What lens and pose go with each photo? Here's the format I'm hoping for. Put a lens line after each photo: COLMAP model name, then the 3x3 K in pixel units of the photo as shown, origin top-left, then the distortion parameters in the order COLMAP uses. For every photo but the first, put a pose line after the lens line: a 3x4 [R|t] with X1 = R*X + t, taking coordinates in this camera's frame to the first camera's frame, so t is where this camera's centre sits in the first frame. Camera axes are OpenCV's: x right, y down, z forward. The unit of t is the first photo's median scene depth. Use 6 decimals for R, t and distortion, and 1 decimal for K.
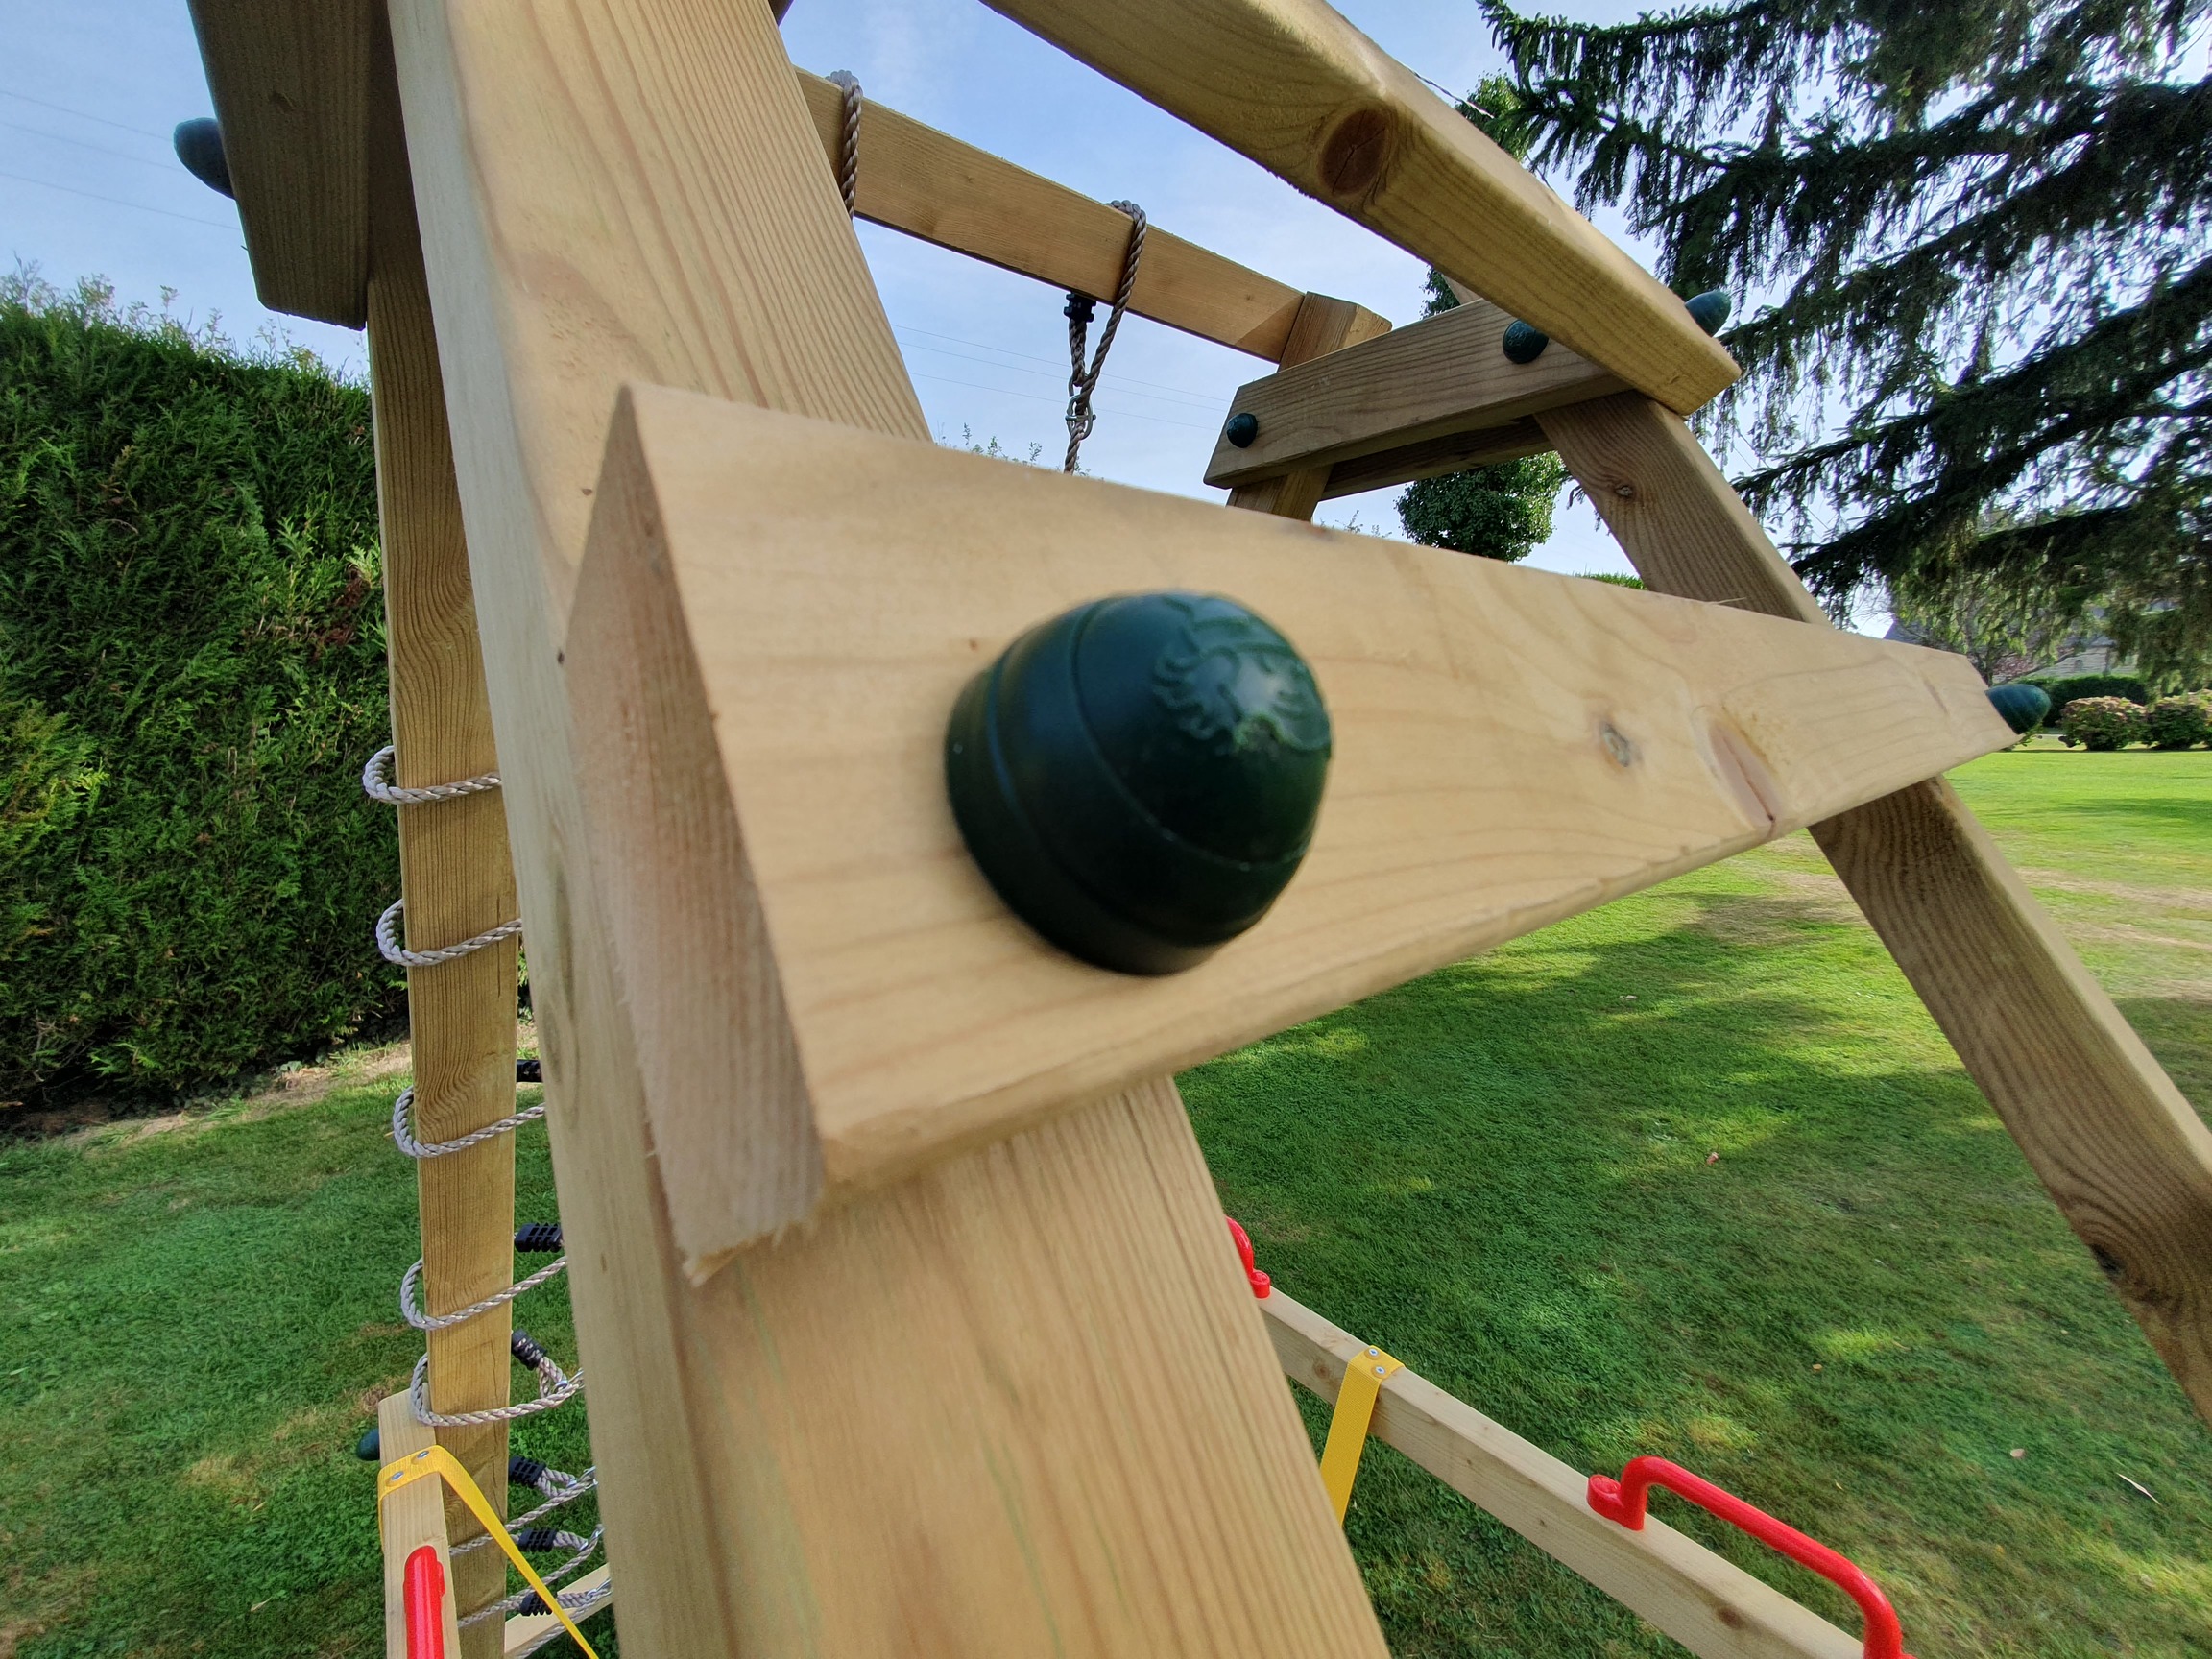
lens RADIAL K [[881.6, 0, 1096.4], [0, 881.6, 810.3], [0, 0, 1]] dist [0.001365, 0.002110]
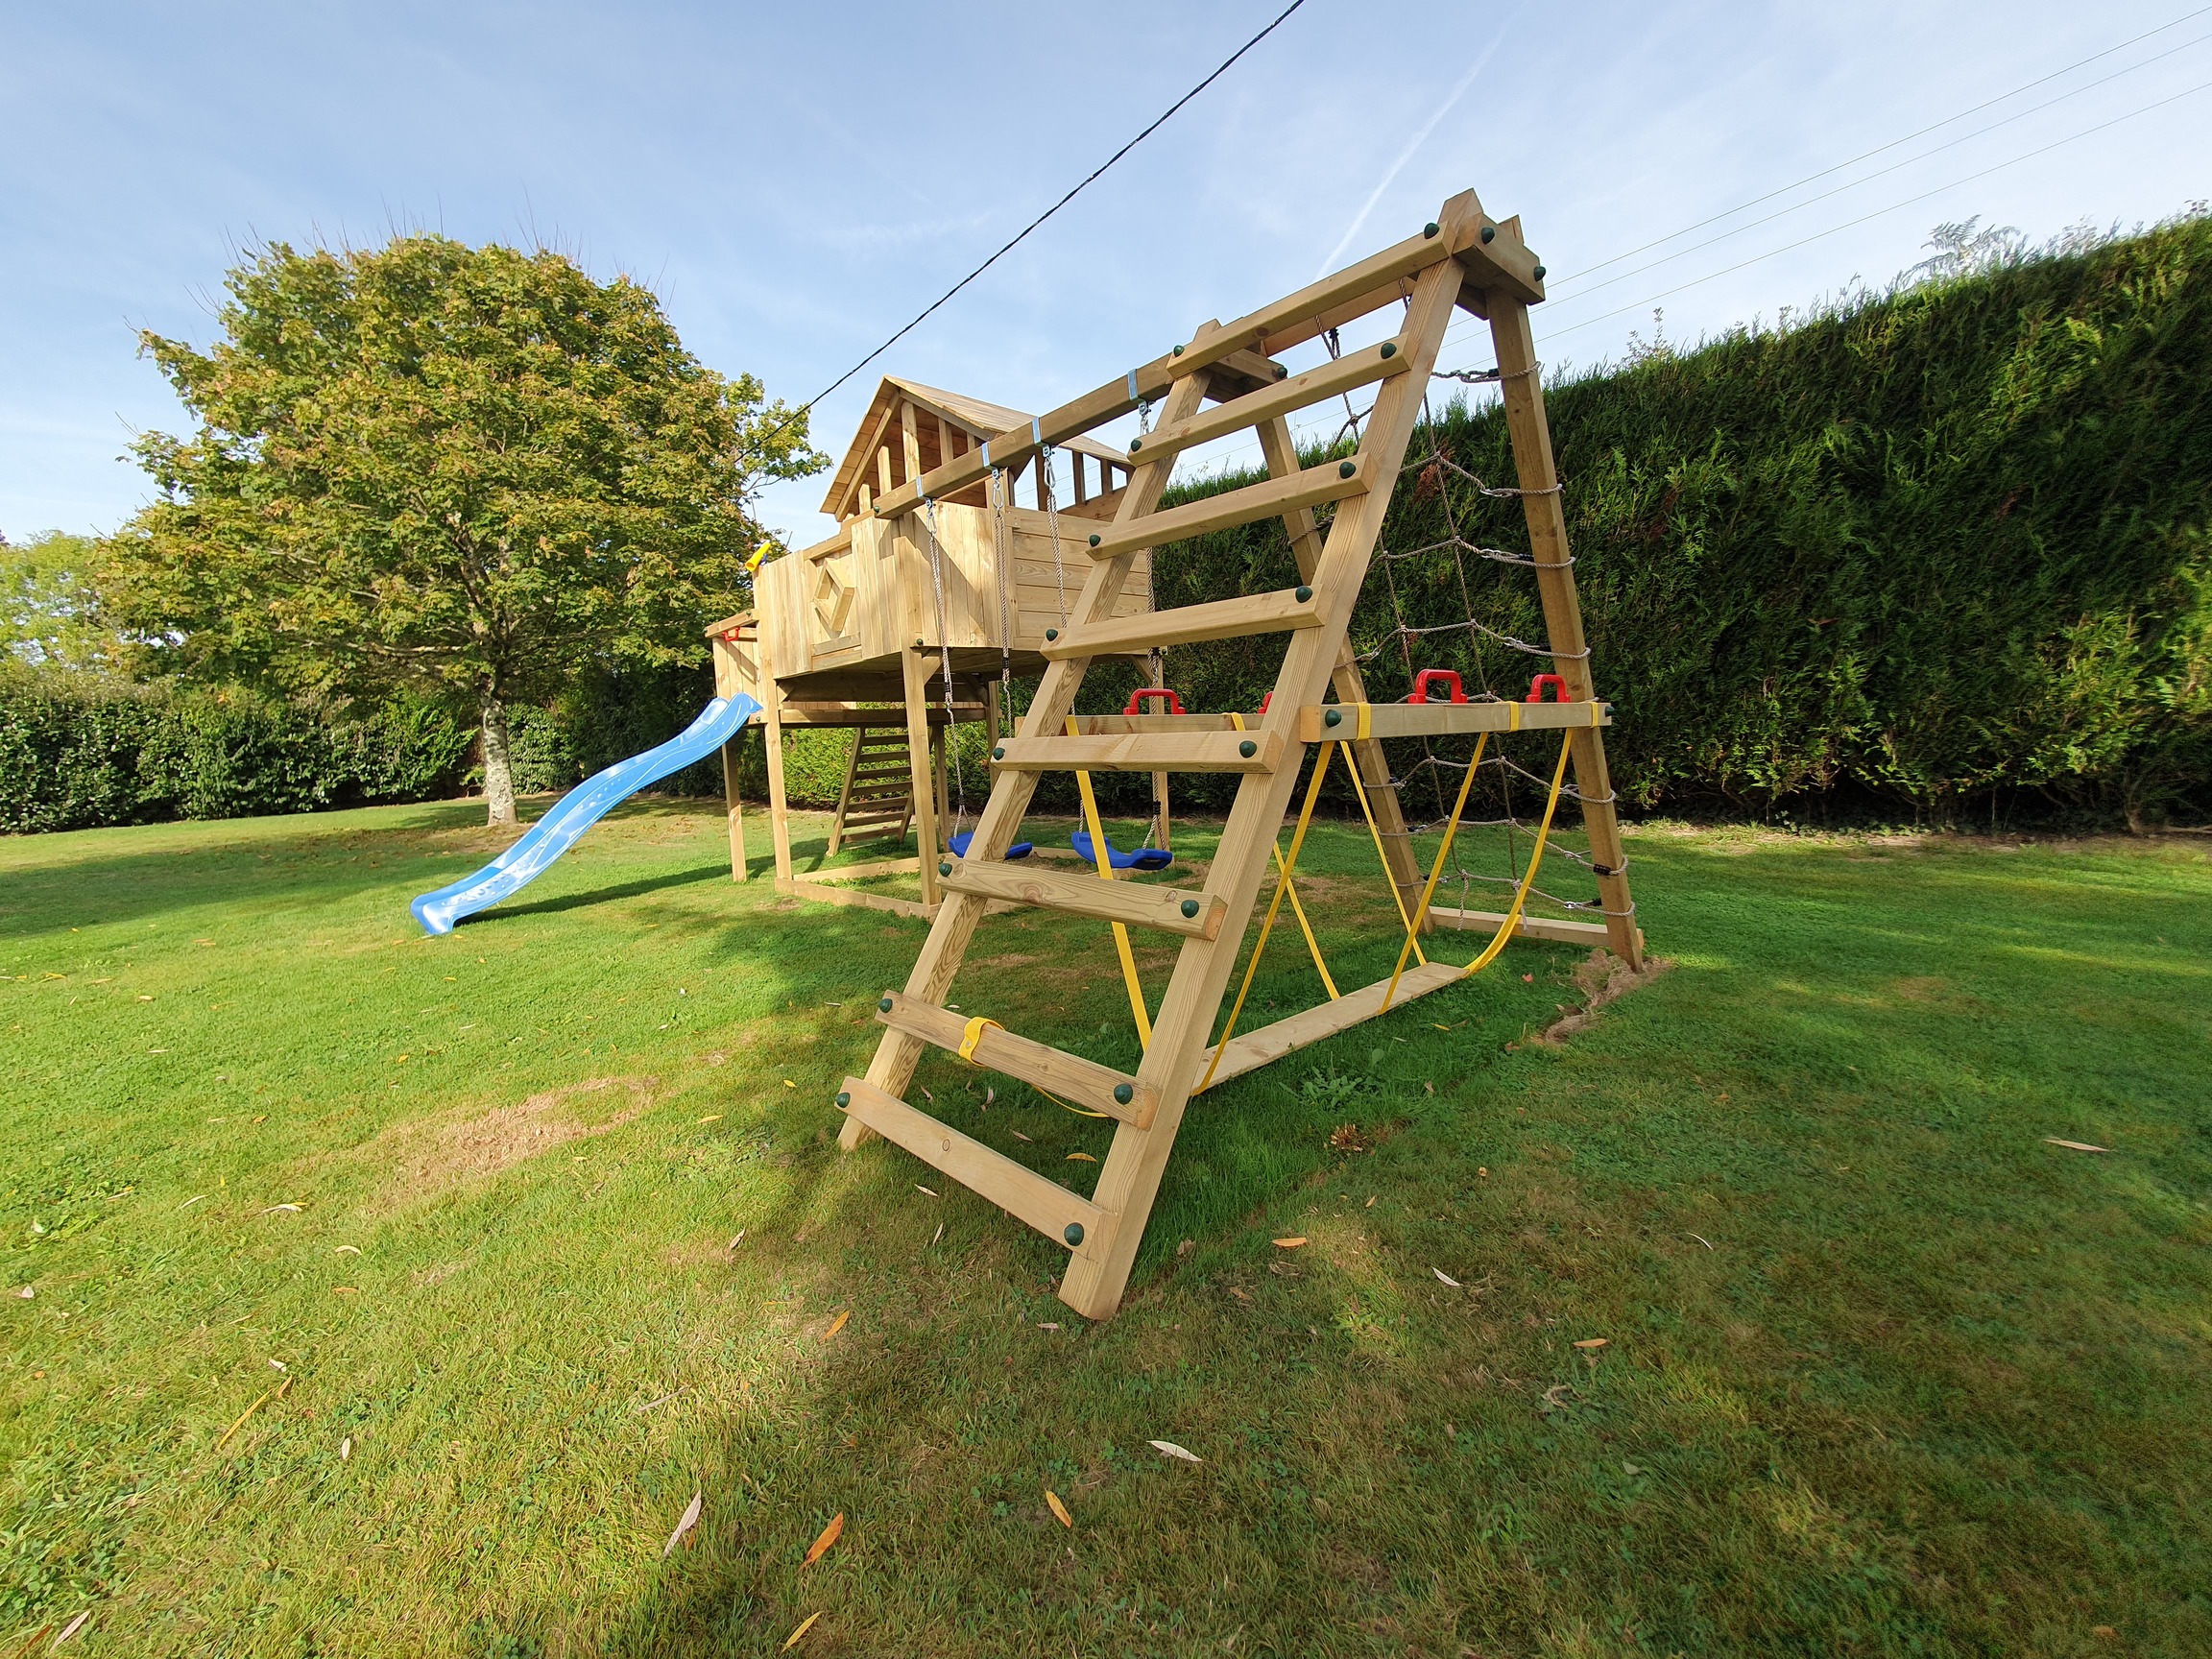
lens RADIAL K [[881.6, 0, 1086.0], [0, 881.6, 801.3], [0, 0, 1]] dist [0.001365, 0.002110]
pose [[0.038320, 0.088826, -0.995310, 0.688847], [-0.070994, 0.993766, 0.085955, 0.214220], [0.996740, 0.067368, 0.044388, -0.025735]]
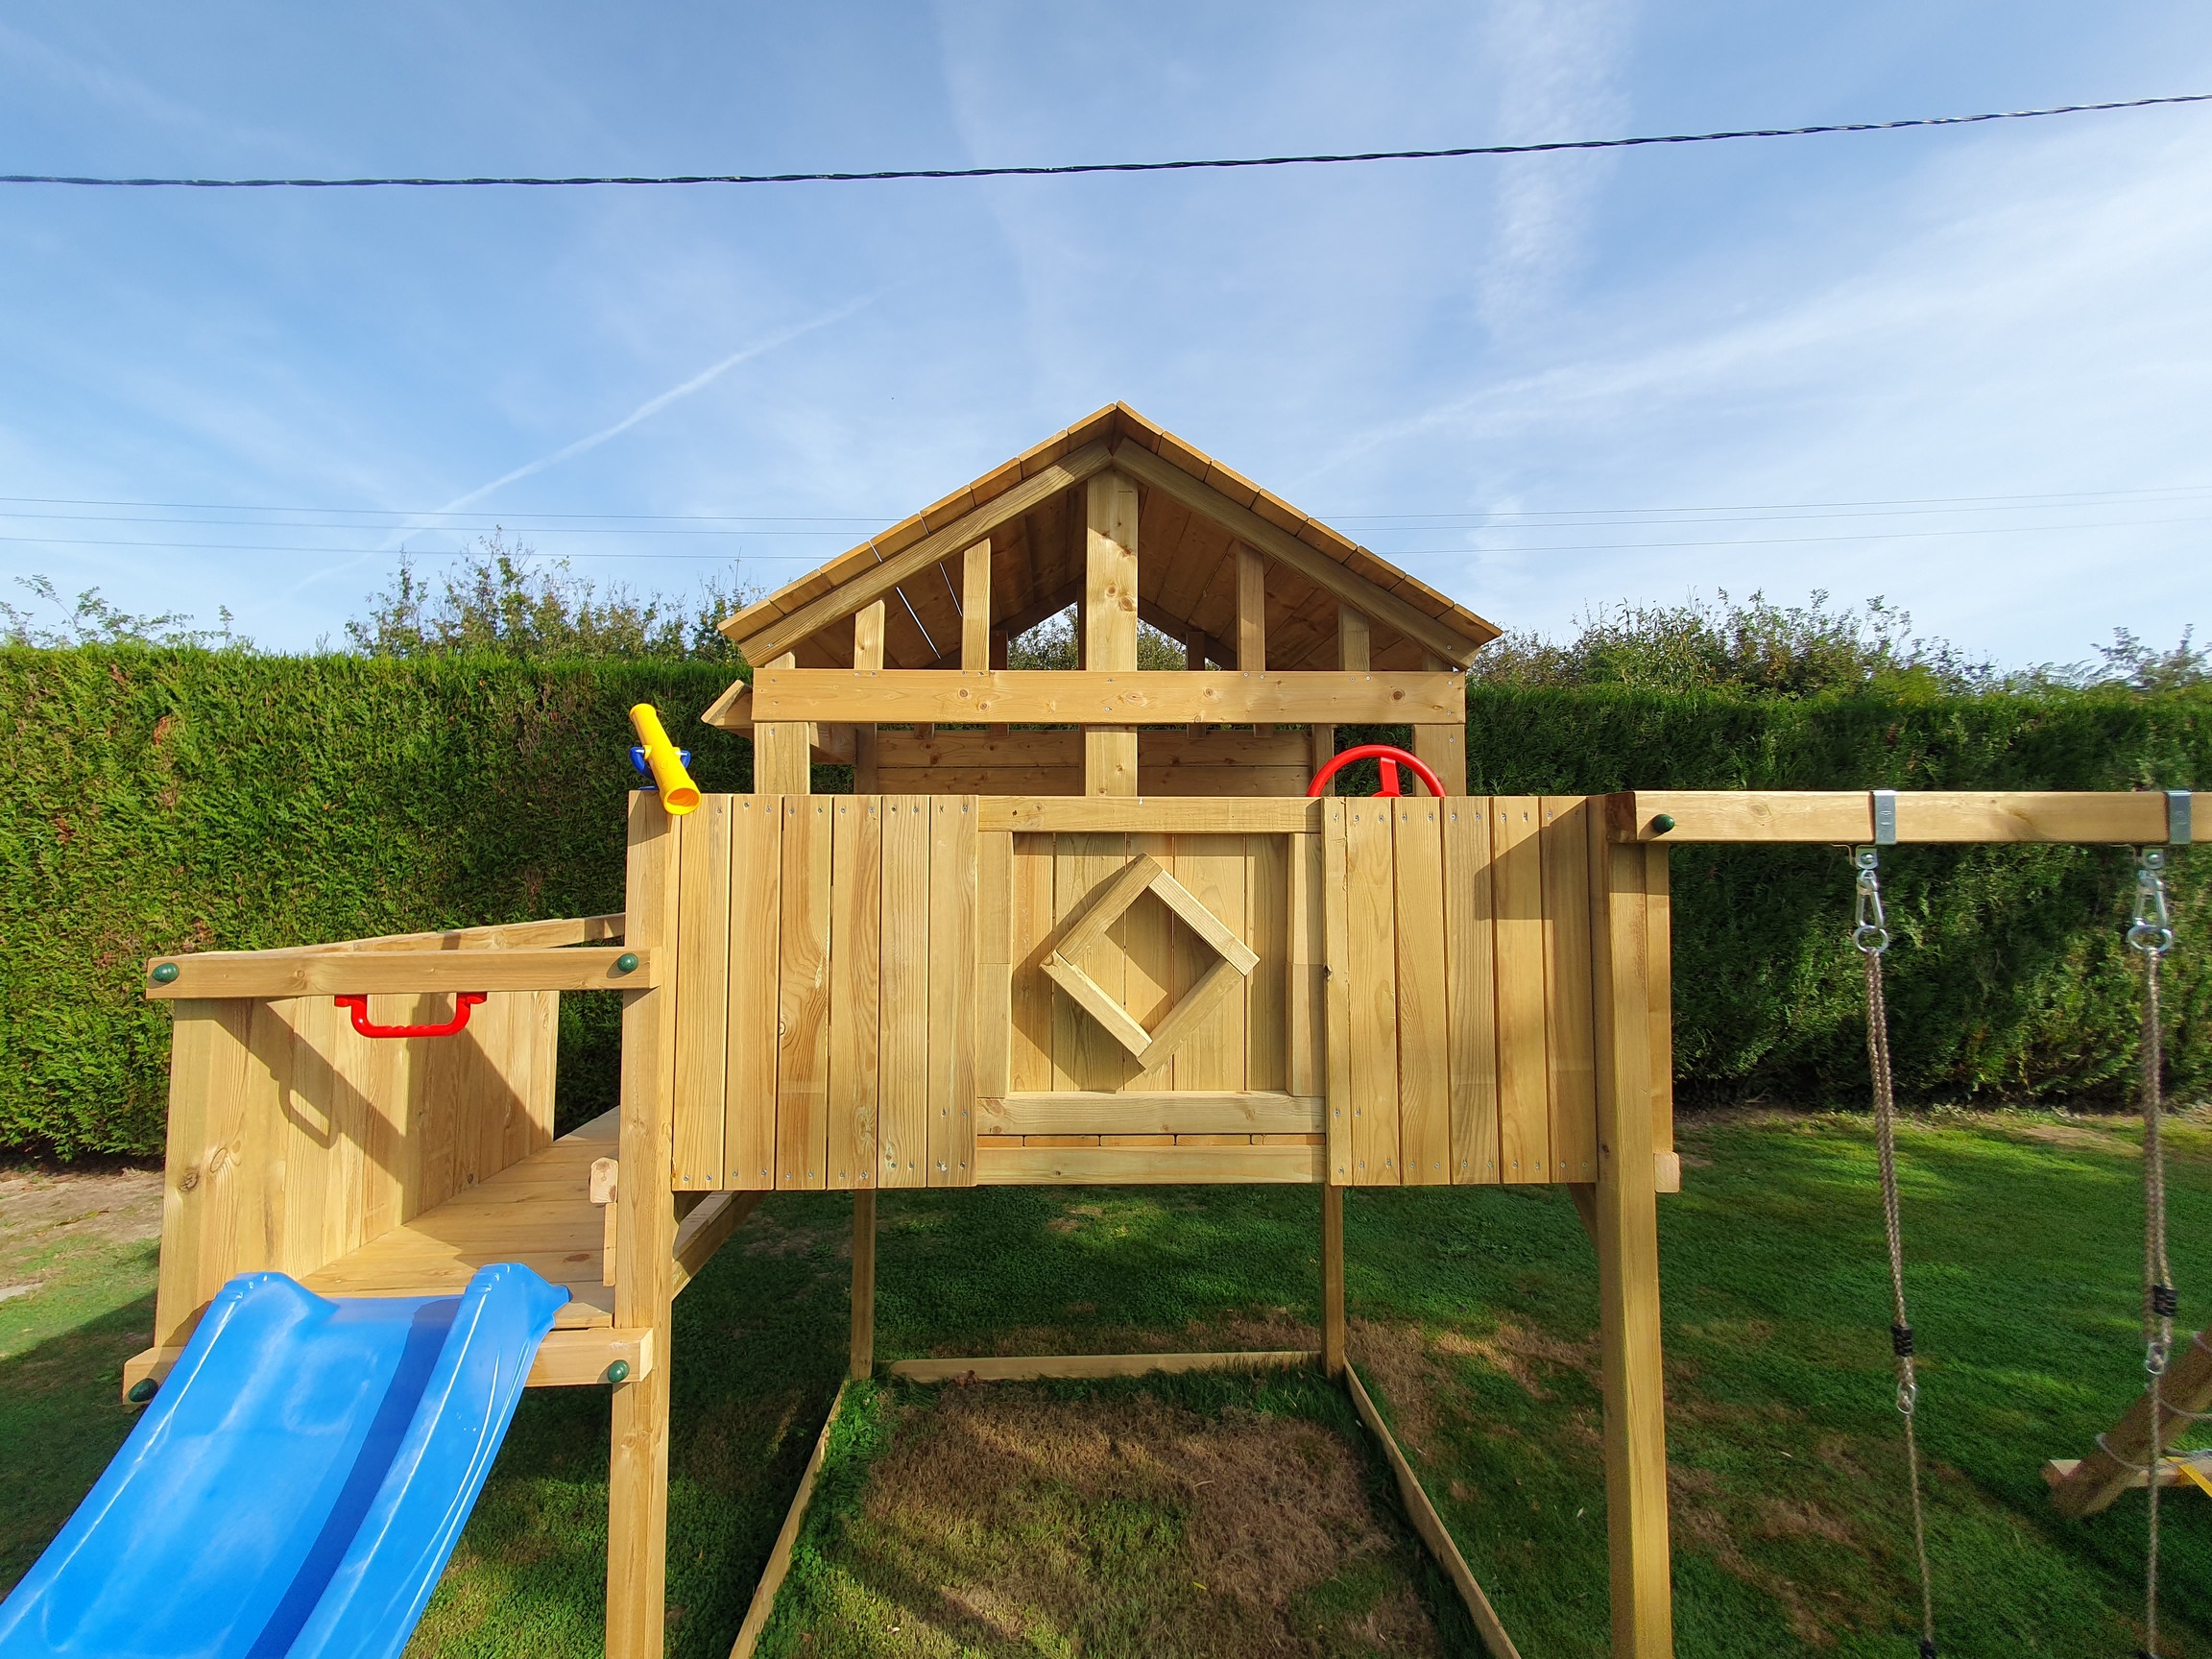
lens RADIAL K [[881.6, 0, 1093.5], [0, 881.6, 809.1], [0, 0, 1]] dist [0.001365, 0.002110]
pose [[0.779595, -0.009867, -0.626206, -0.456352], [-0.095354, 0.986349, -0.134253, 0.025709], [0.618982, 0.164374, 0.768012, -0.753007]]
